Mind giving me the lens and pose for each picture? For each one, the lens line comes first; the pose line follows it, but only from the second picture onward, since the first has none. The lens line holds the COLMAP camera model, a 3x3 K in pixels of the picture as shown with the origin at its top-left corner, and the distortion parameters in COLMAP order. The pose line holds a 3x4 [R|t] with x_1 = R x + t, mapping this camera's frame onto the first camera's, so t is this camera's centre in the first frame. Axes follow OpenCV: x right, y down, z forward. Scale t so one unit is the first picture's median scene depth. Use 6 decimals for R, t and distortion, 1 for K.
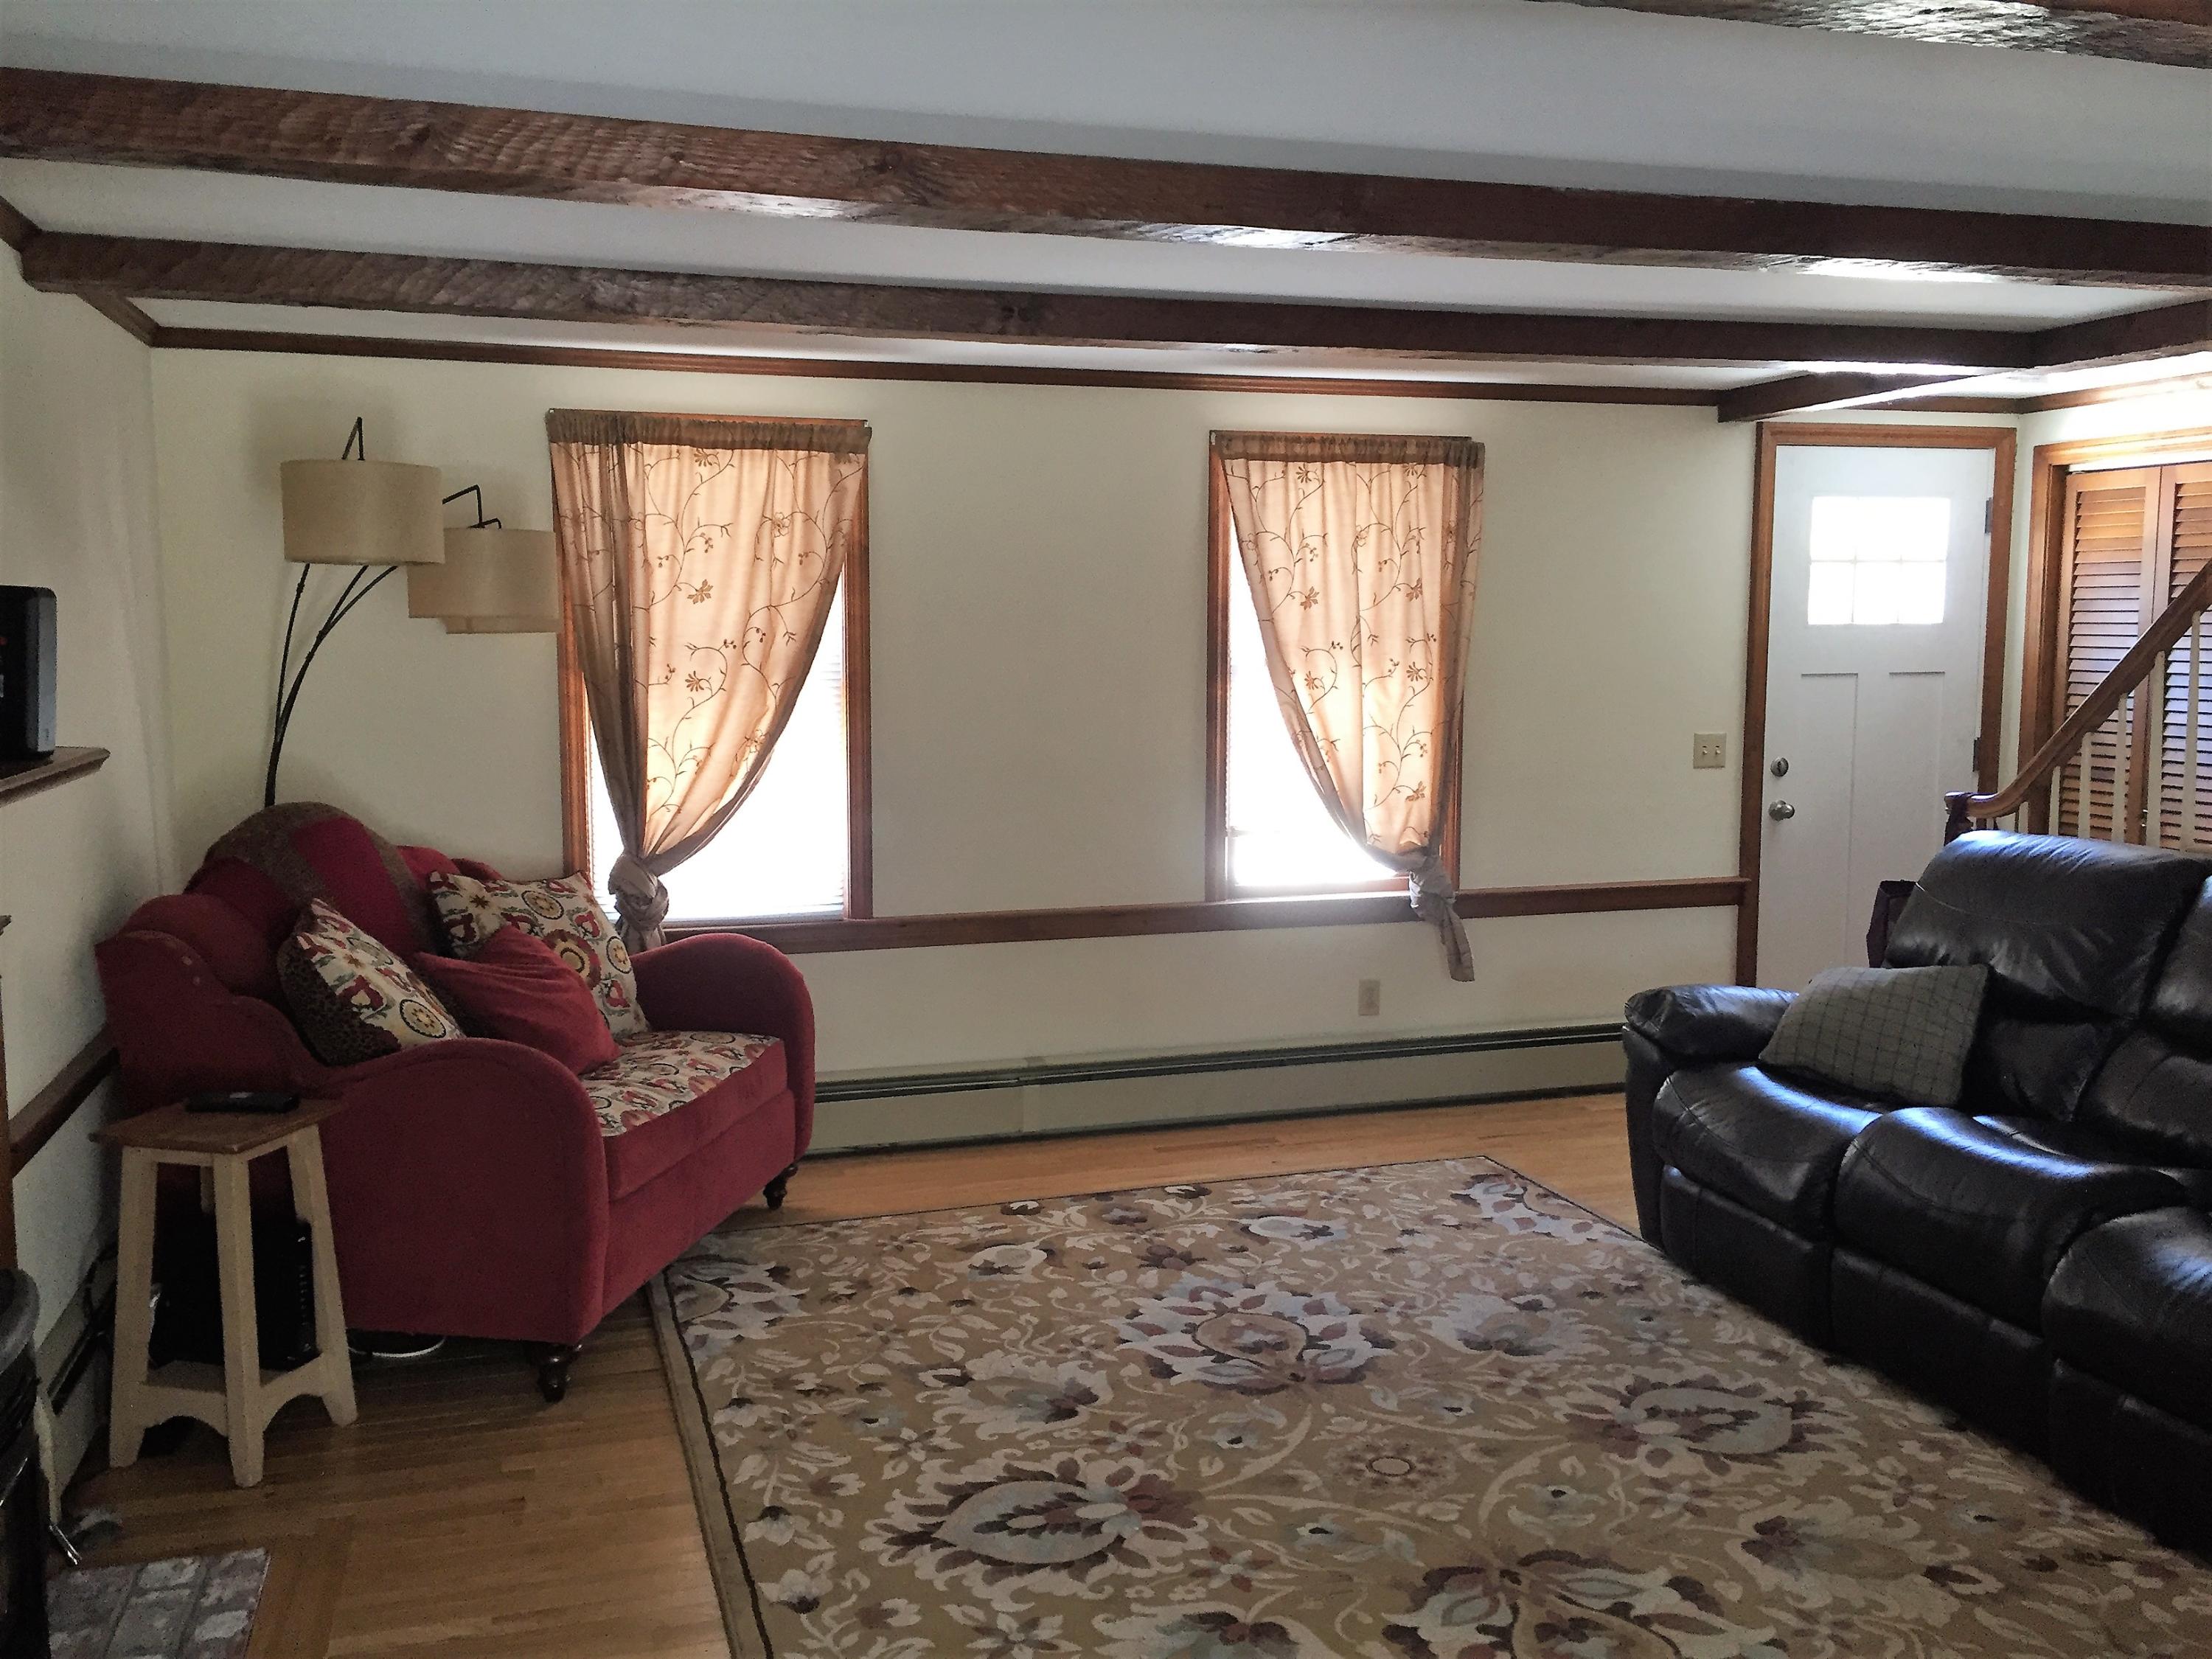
lens RADIAL K [[1917.0, 0, 1103.6], [0, 1917.0, 833.2], [0, 0, 1]] dist [0.045063, -0.084075]
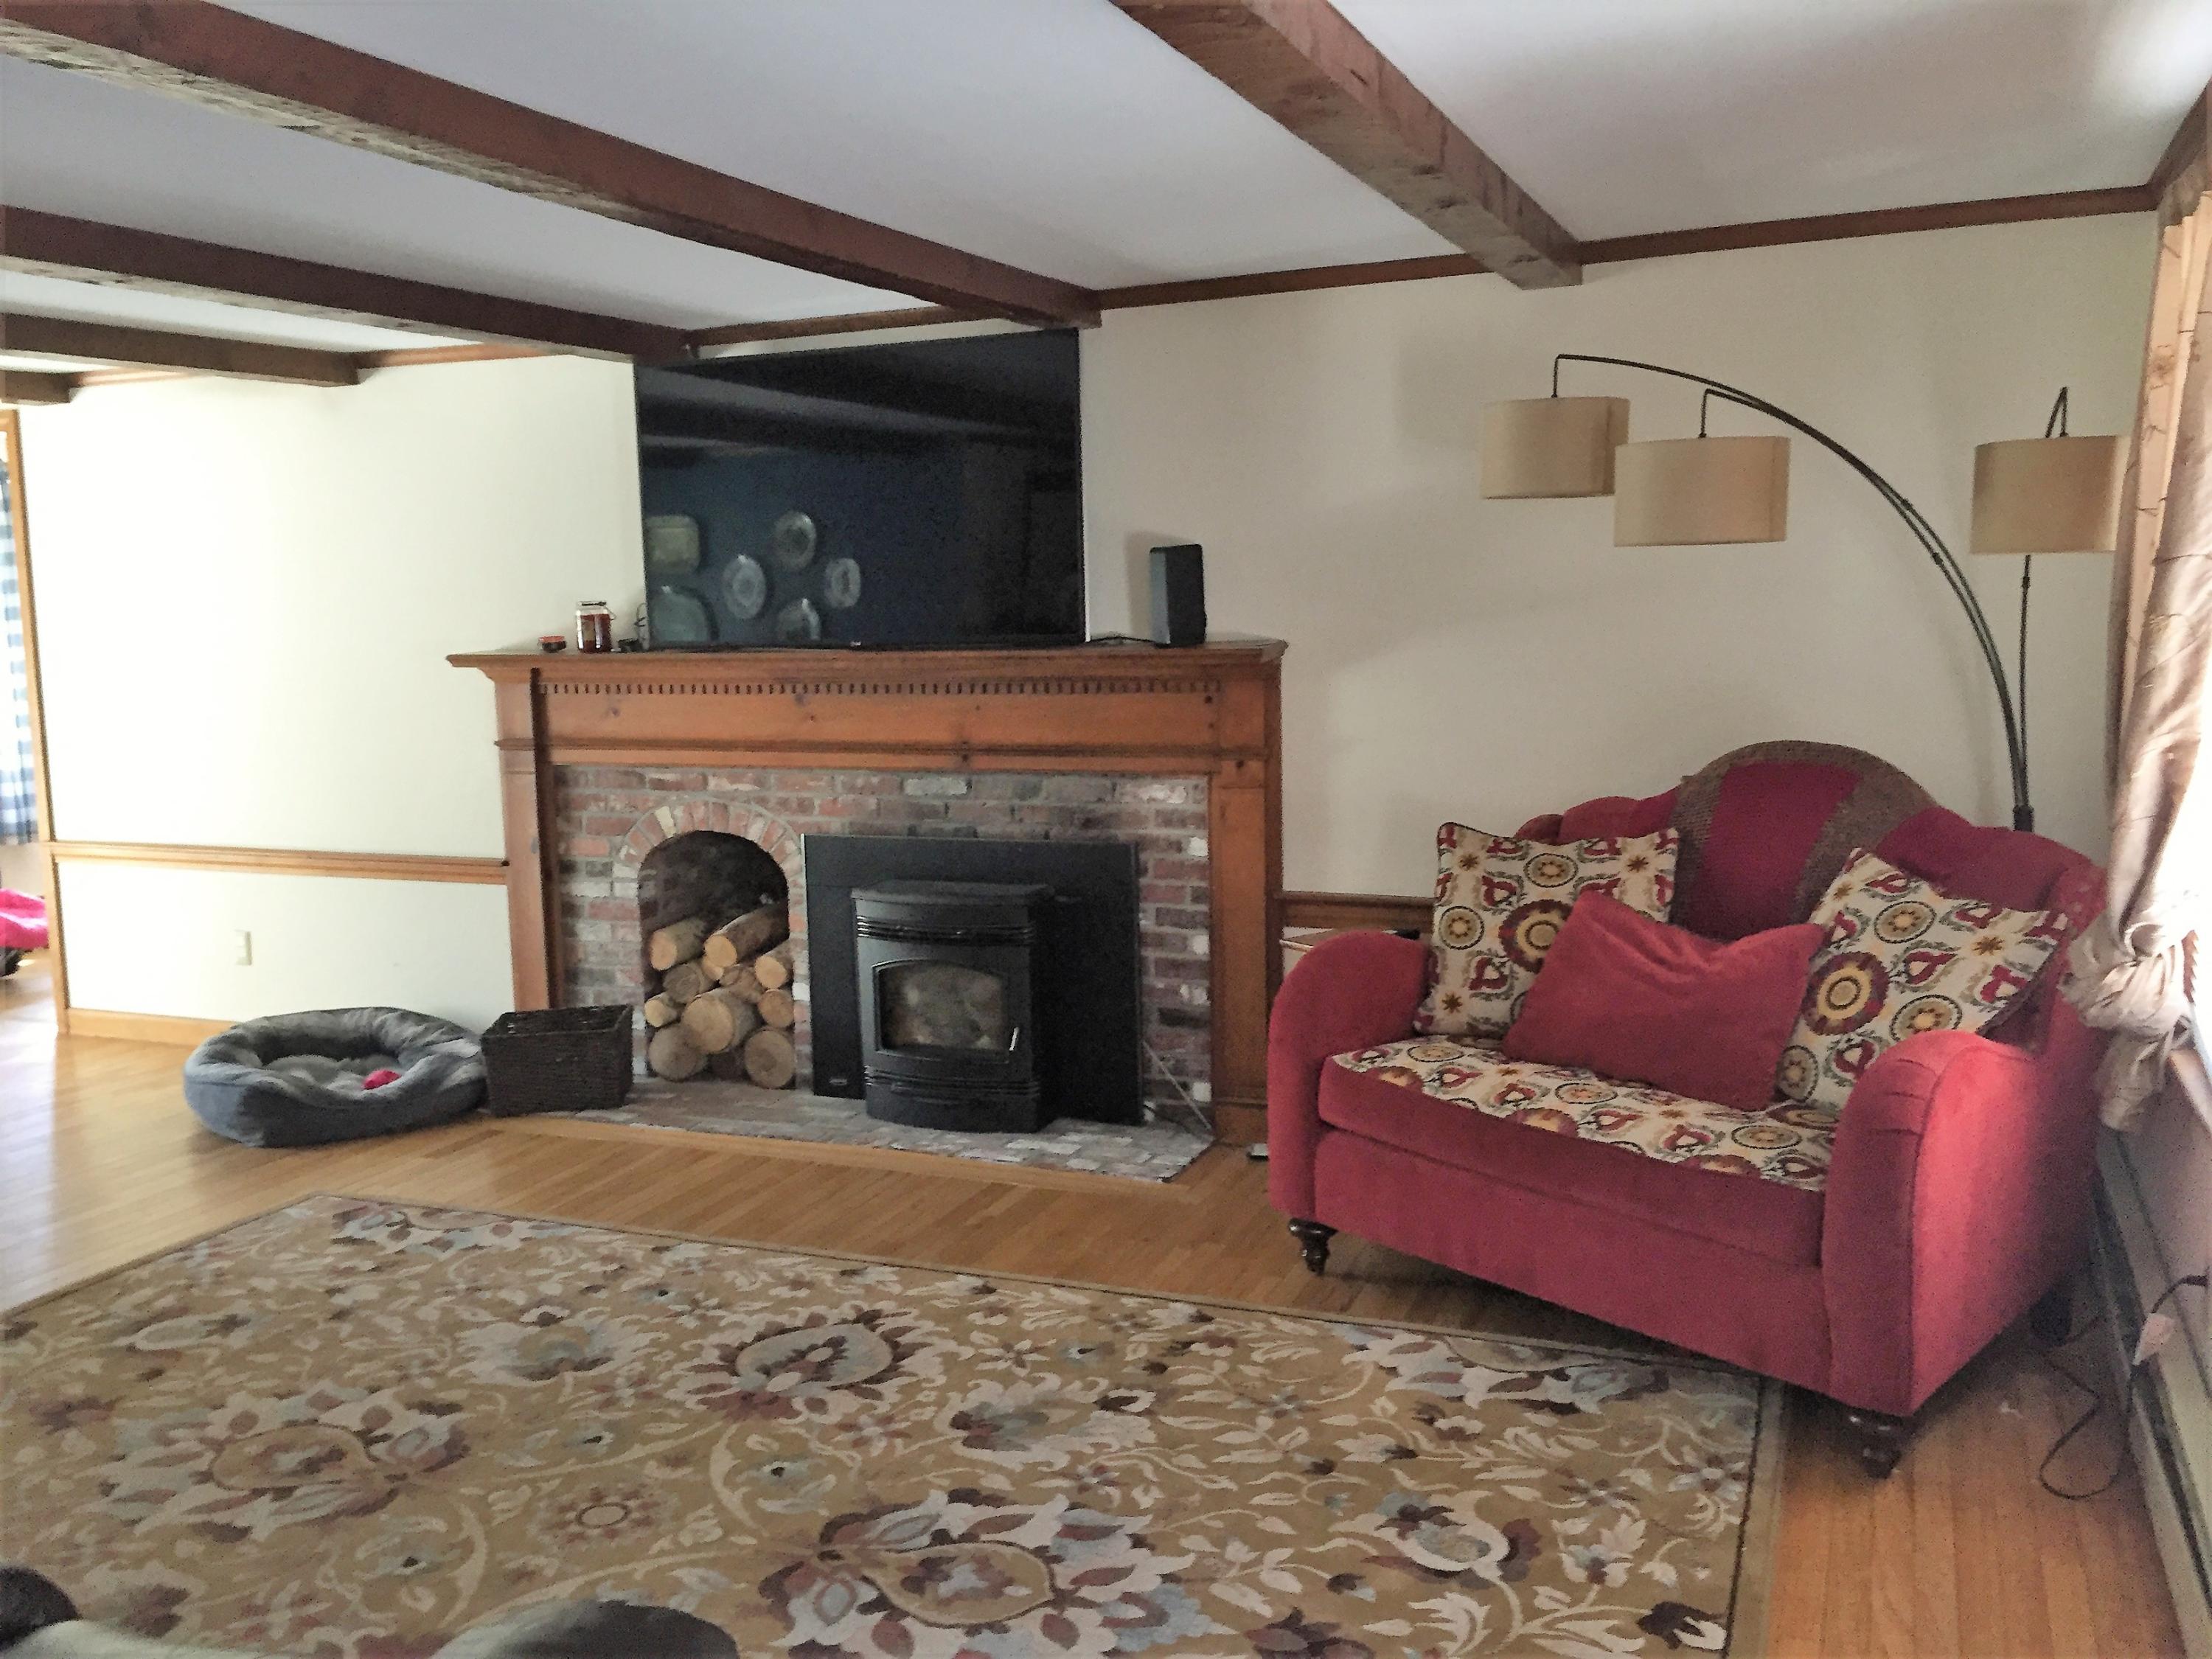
lens RADIAL K [[1917.0, 0, 1109.9], [0, 1917.0, 821.8], [0, 0, 1]] dist [0.045063, -0.084075]
pose [[-0.637772, 0.114818, -0.761619, 0.581590], [-0.061774, 0.978016, 0.199170, -0.162479], [0.767744, 0.174073, -0.616659, 1.512073]]
